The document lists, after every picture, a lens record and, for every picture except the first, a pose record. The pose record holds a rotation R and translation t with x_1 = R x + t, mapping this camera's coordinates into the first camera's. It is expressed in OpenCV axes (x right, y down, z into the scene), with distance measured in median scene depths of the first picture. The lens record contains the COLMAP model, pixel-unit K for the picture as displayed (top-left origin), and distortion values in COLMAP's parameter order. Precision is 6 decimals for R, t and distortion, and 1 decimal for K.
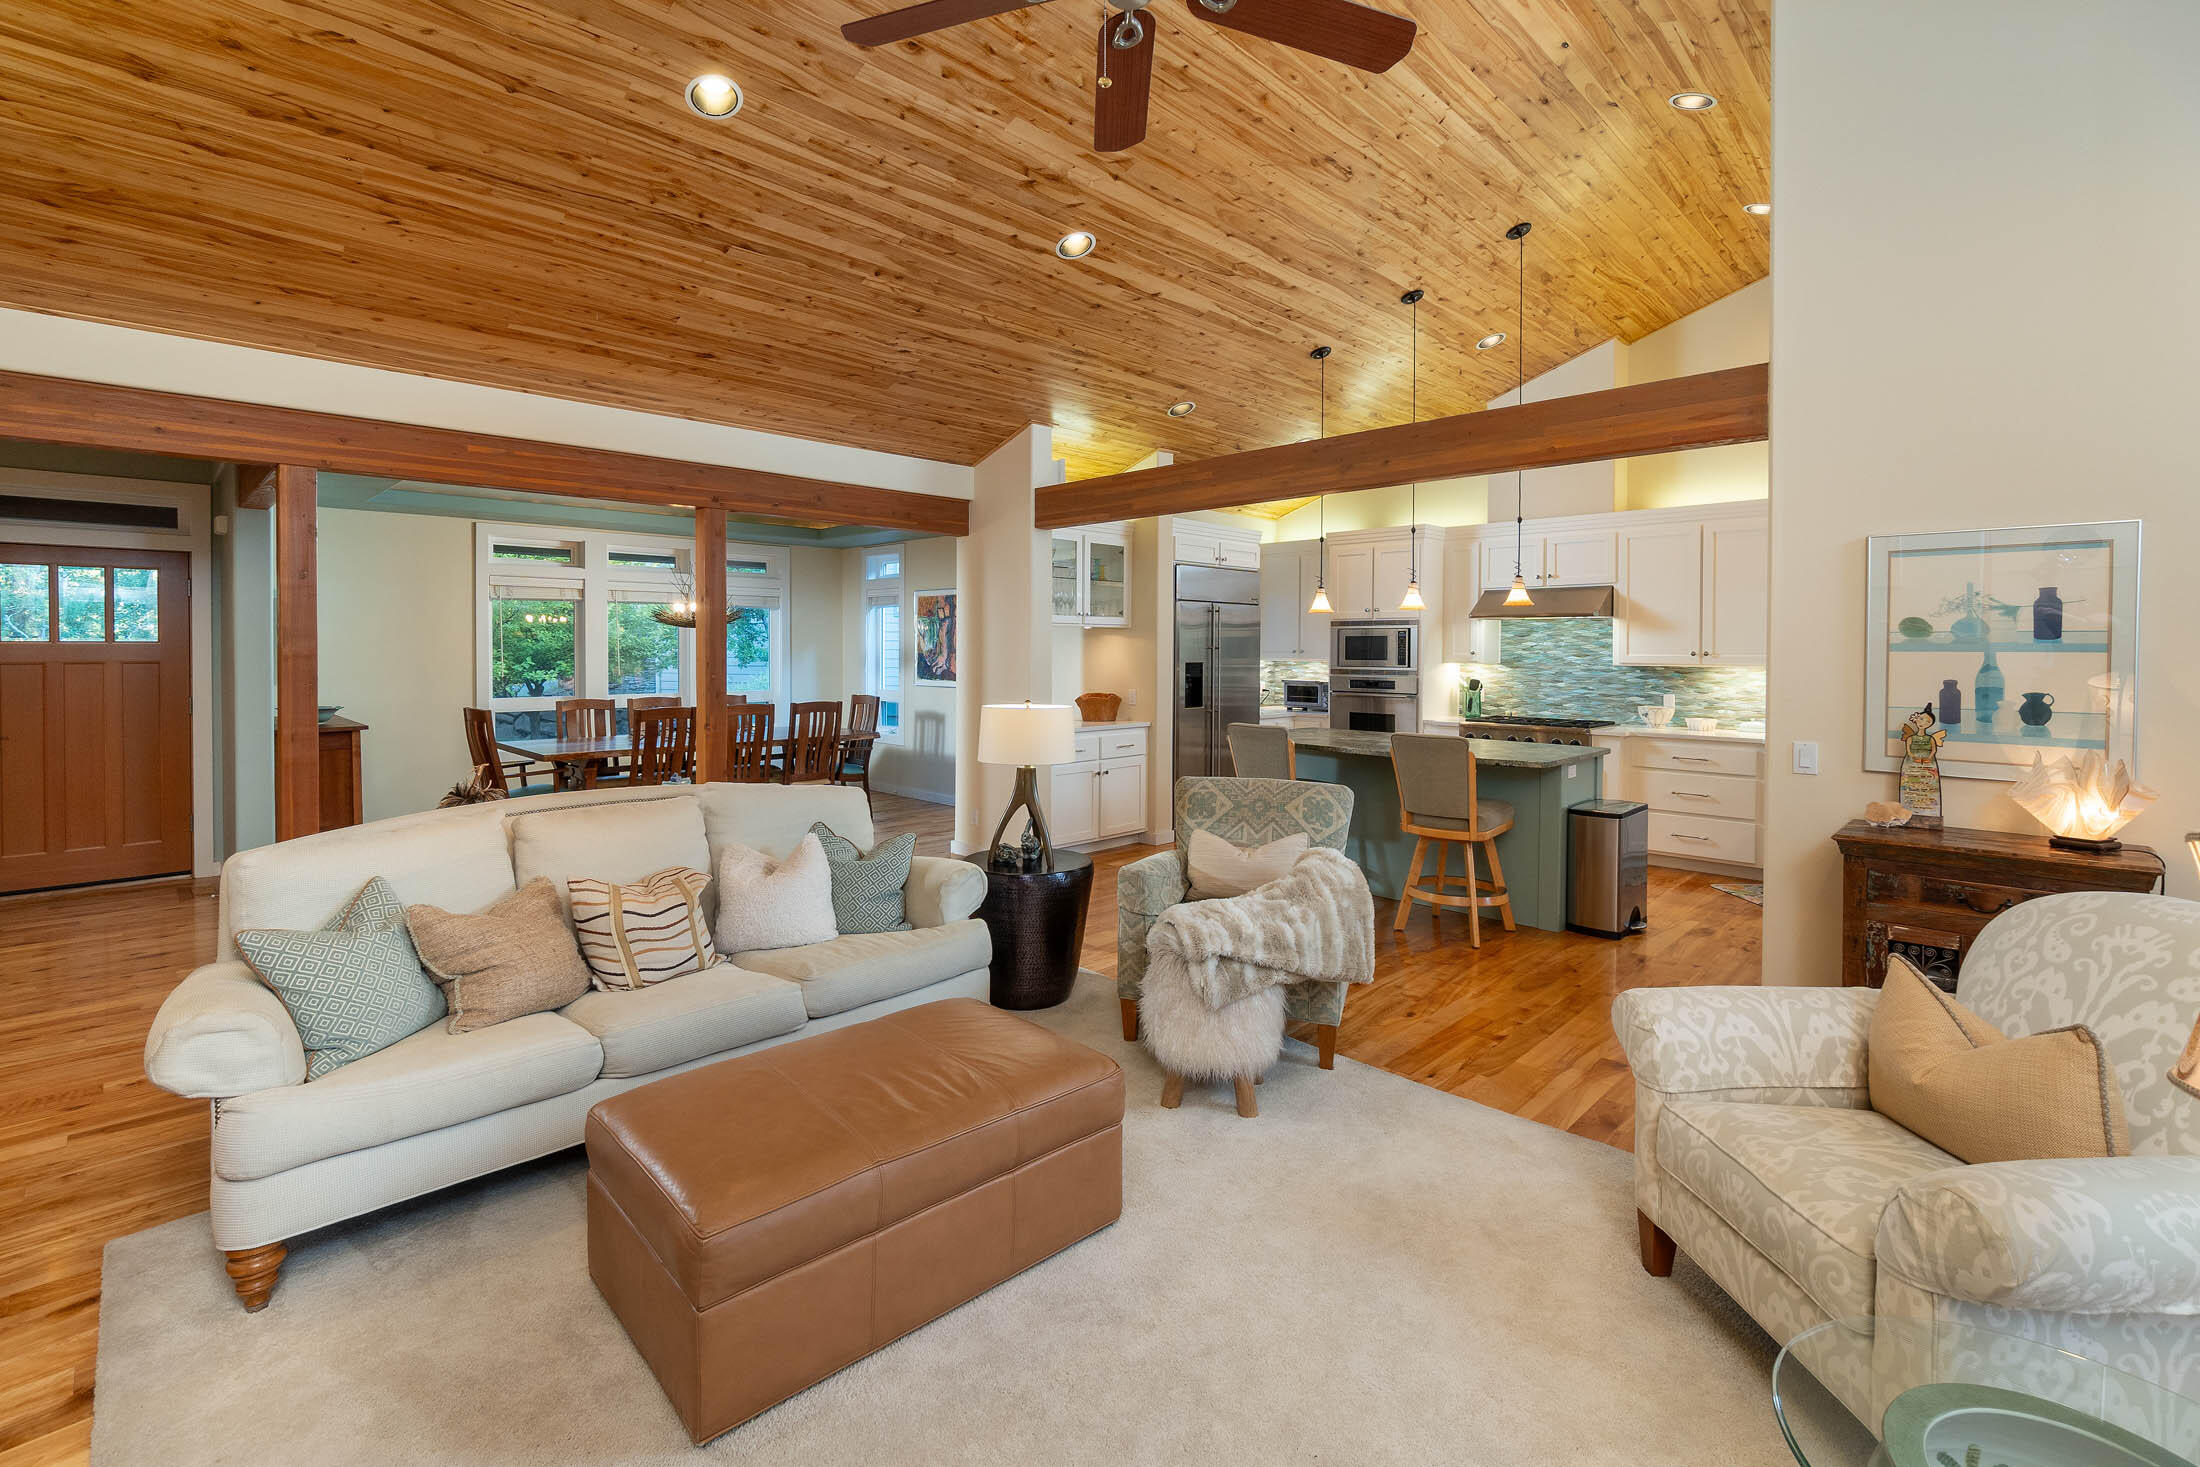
lens RADIAL K [[969.6, 0, 1062.6], [0, 969.6, 659.8], [0, 0, 1]] dist [-0.010111, 0.002757]
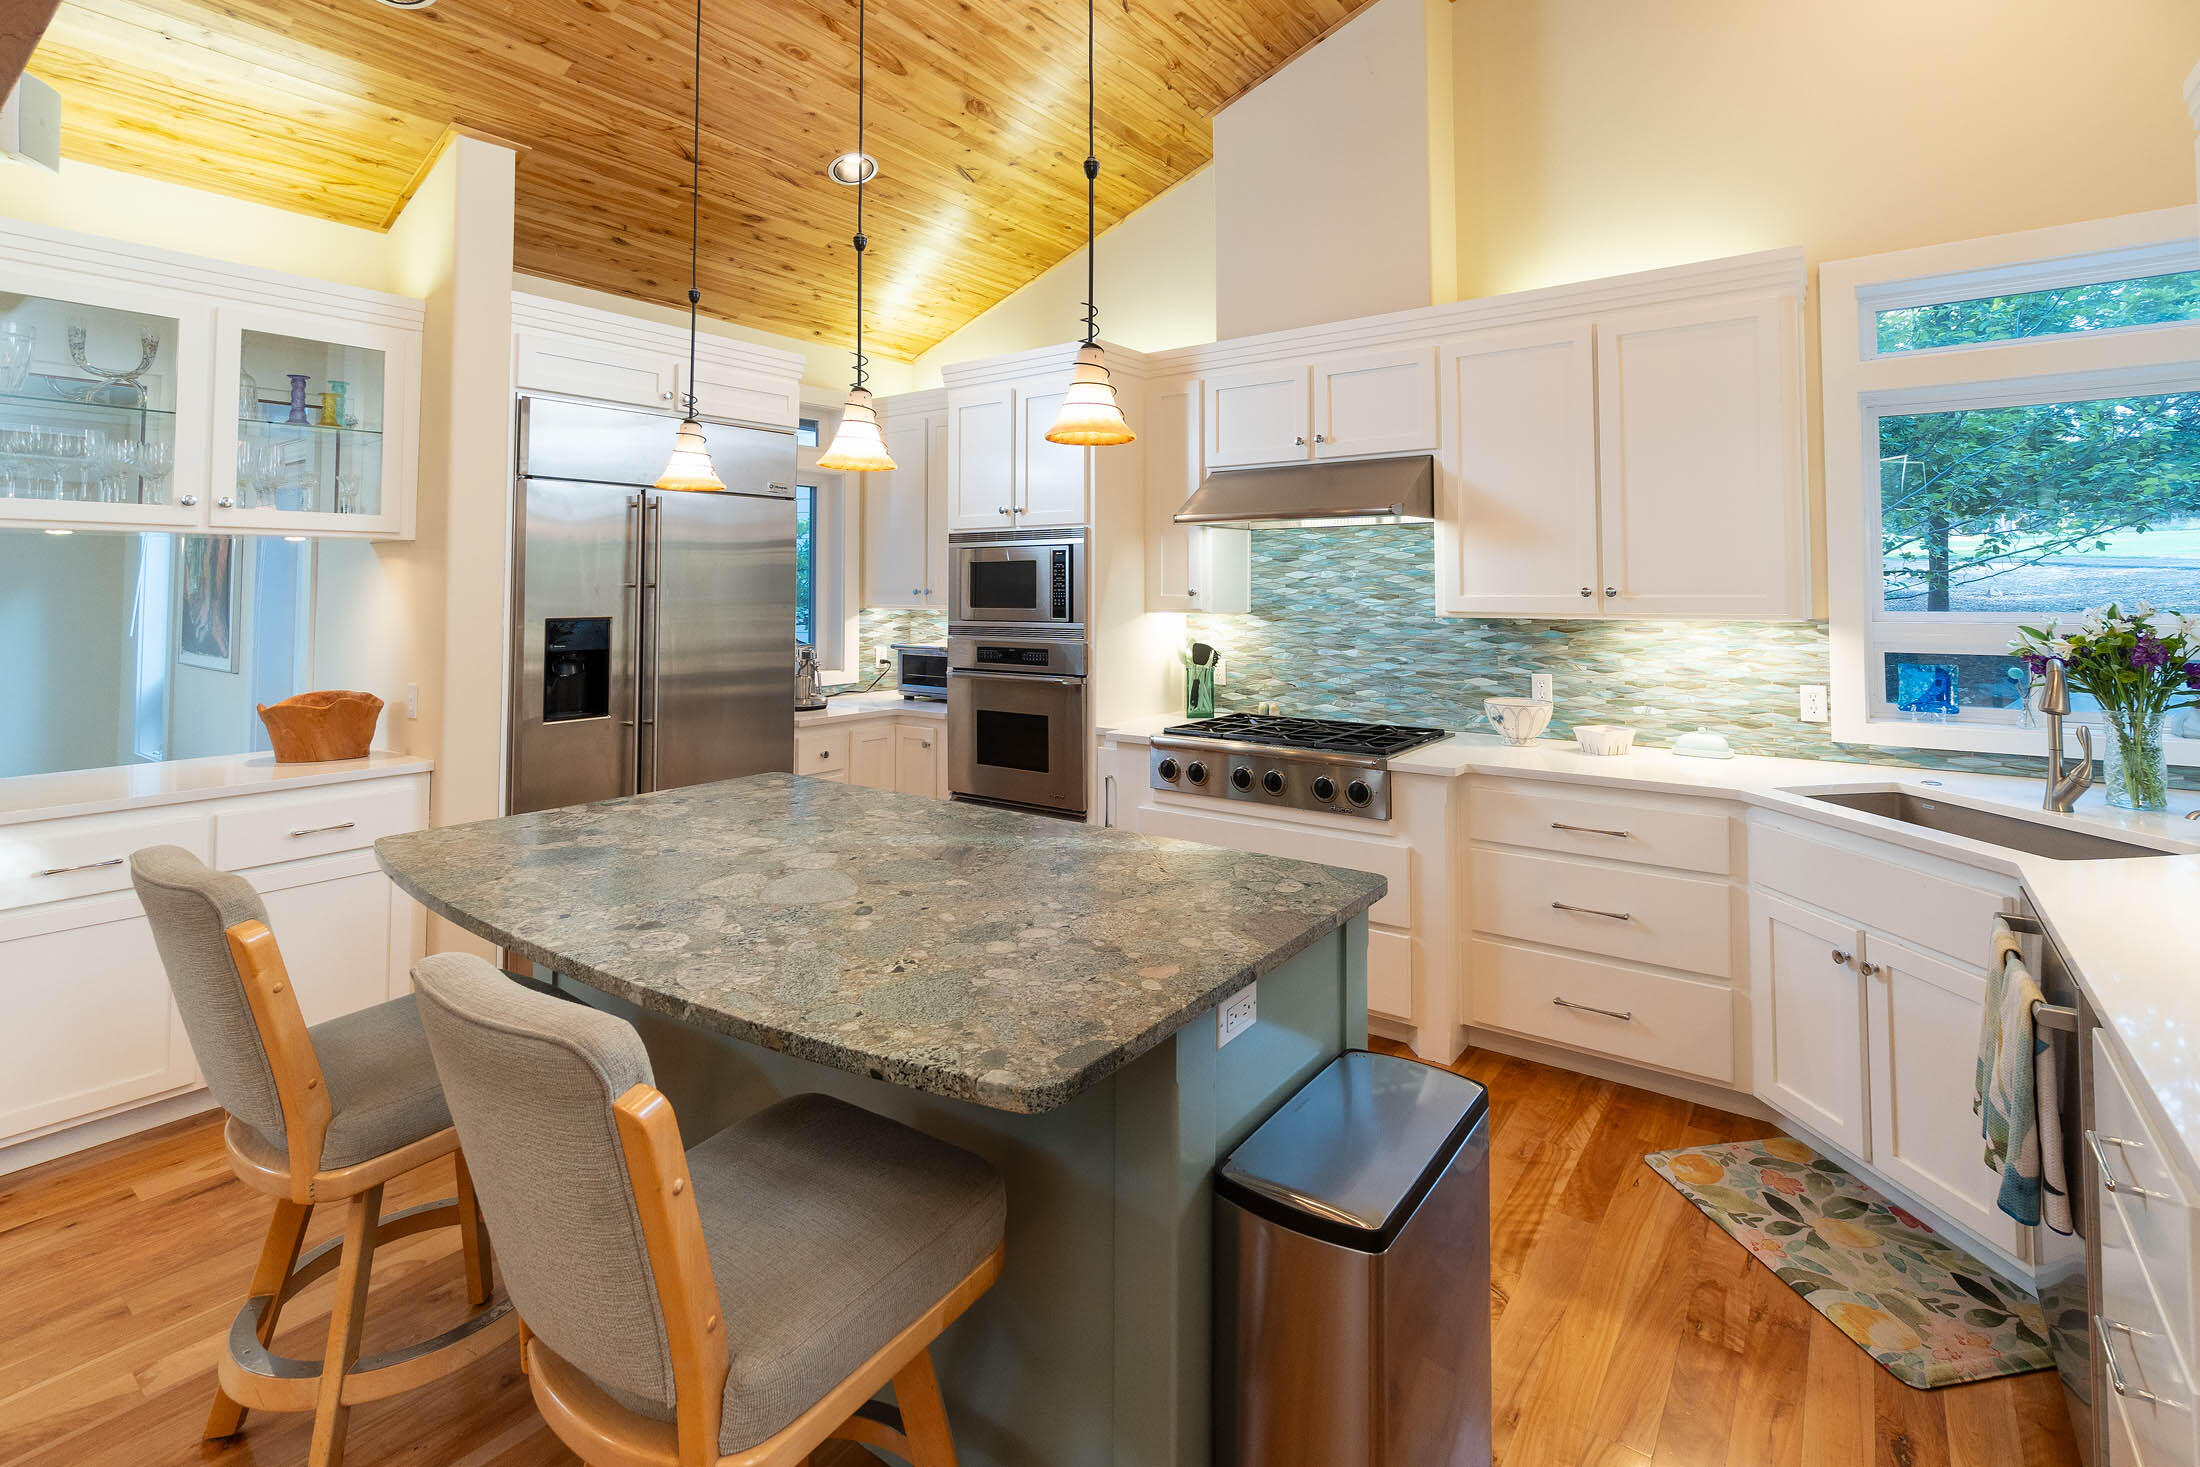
lens RADIAL K [[969.6, 0, 1169.6], [0, 969.6, 554.0], [0, 0, 1]] dist [-0.010111, 0.002757]
pose [[0.981106, 0.002943, 0.193450, 0.330403], [0.006871, 0.998724, -0.050039, -0.002218], [-0.193350, 0.050423, 0.979833, 0.525115]]
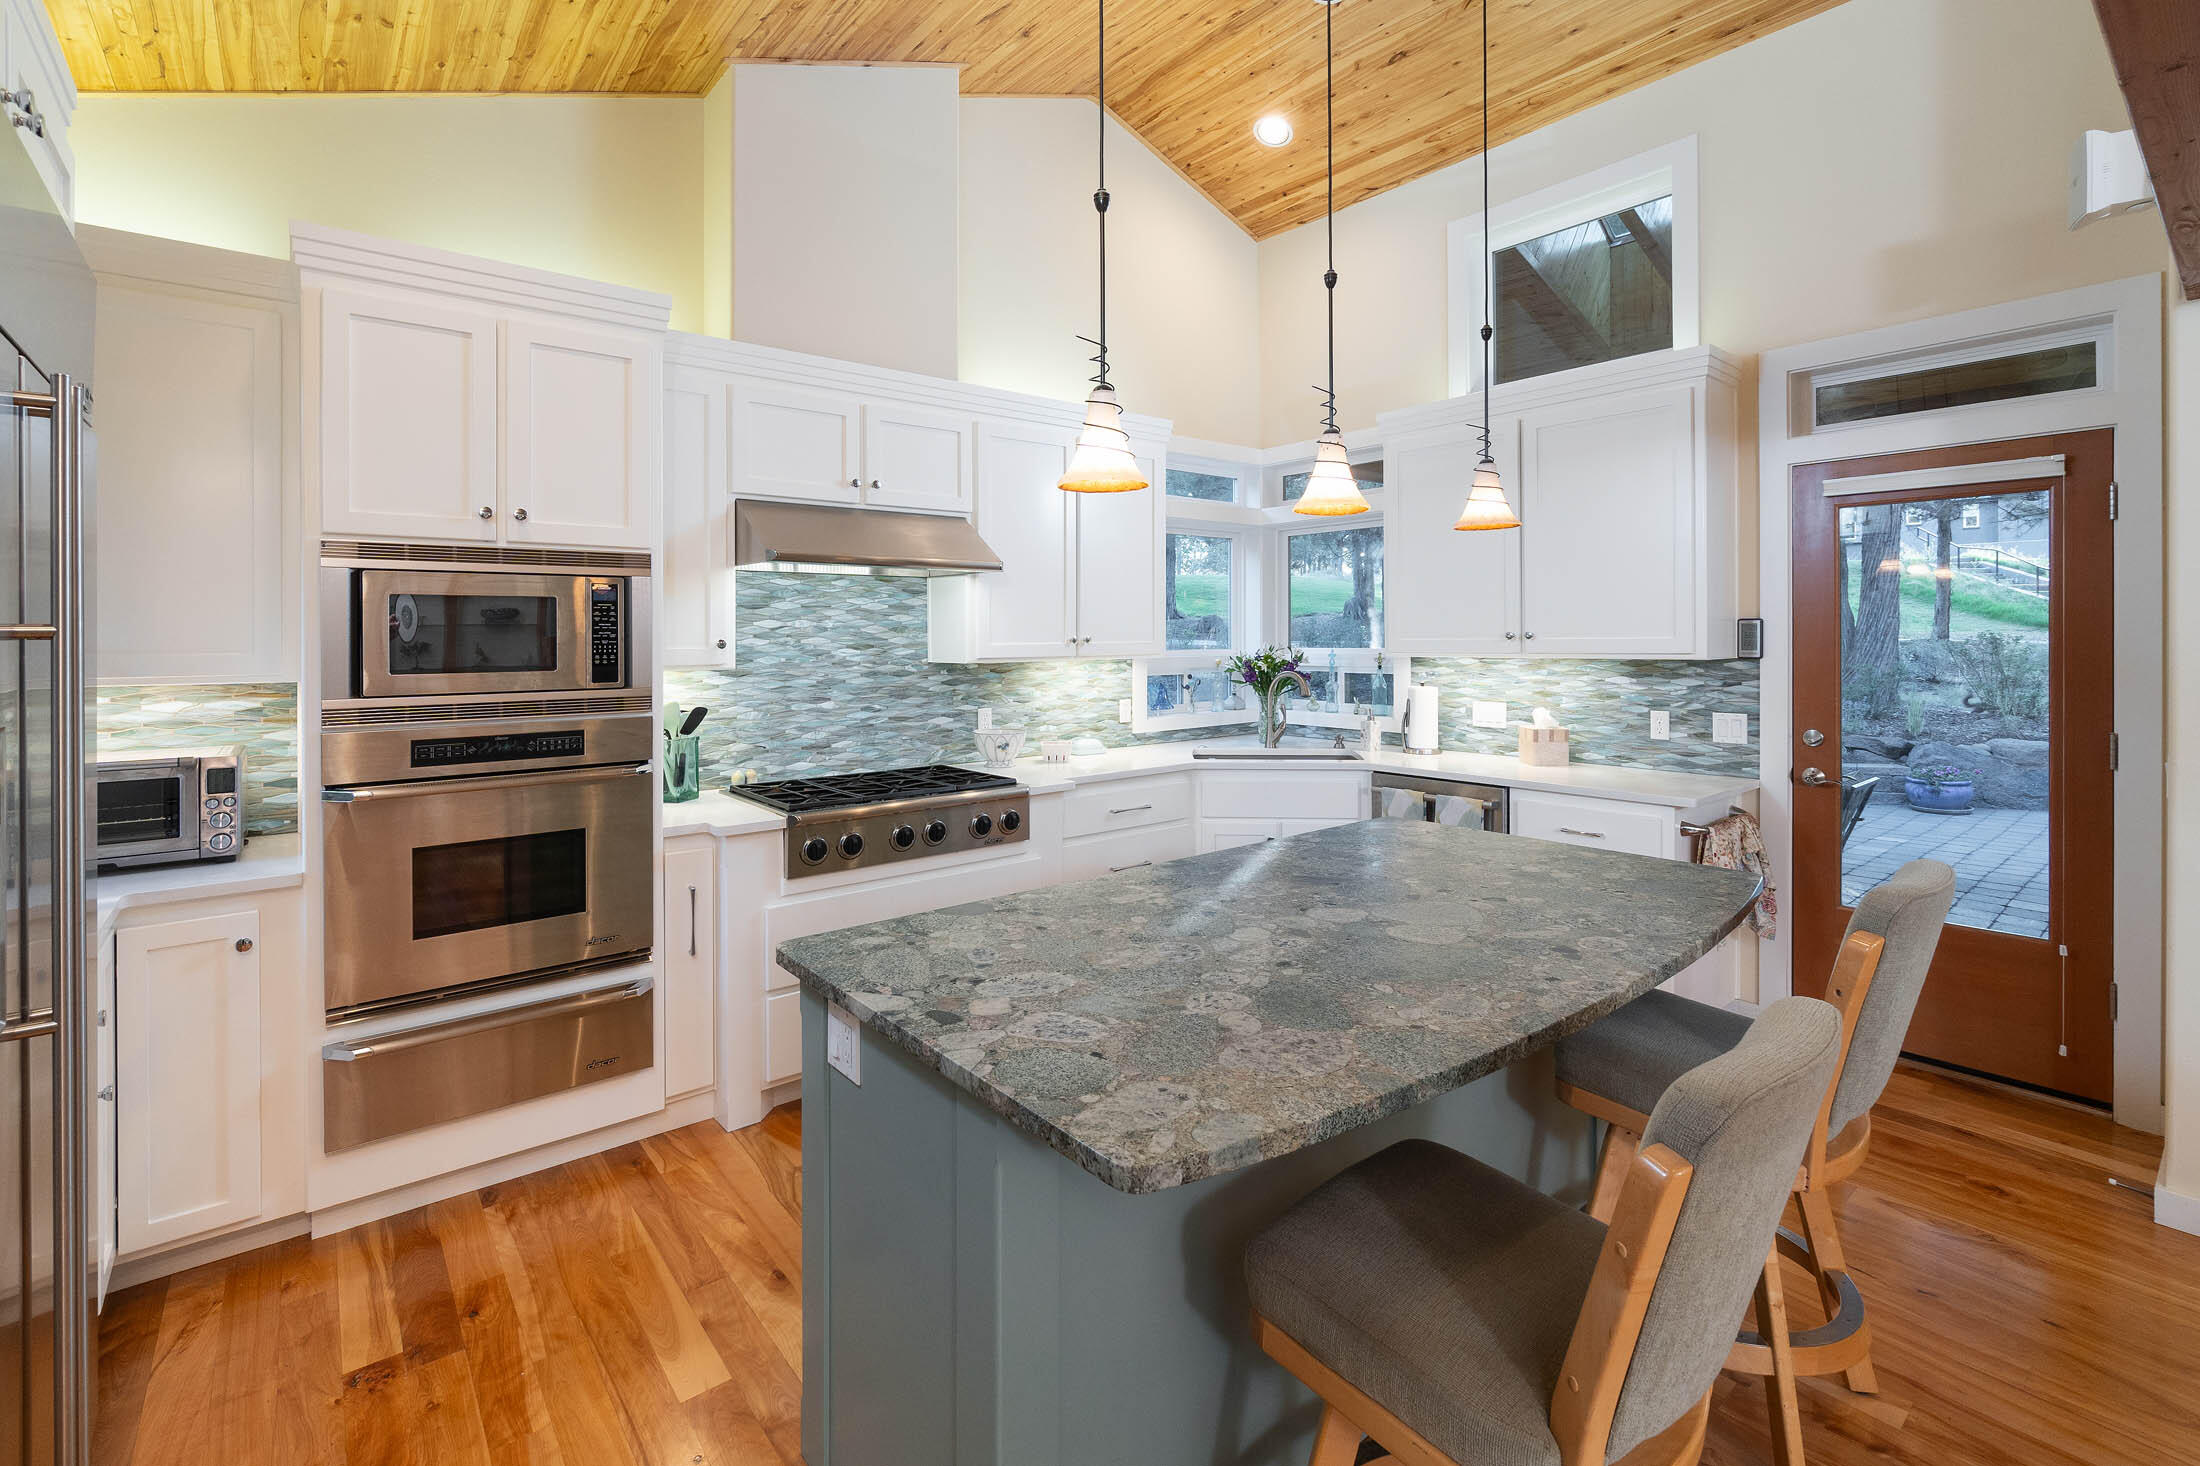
lens RADIAL K [[969.6, 0, 1070.8], [0, 969.6, 632.9], [0, 0, 1]] dist [-0.010111, 0.002757]
pose [[0.097304, 0.000332, 0.995255, 0.024030], [0.020235, 0.999793, -0.002312, -0.008724], [-0.995049, 0.020363, 0.097277, 0.856088]]
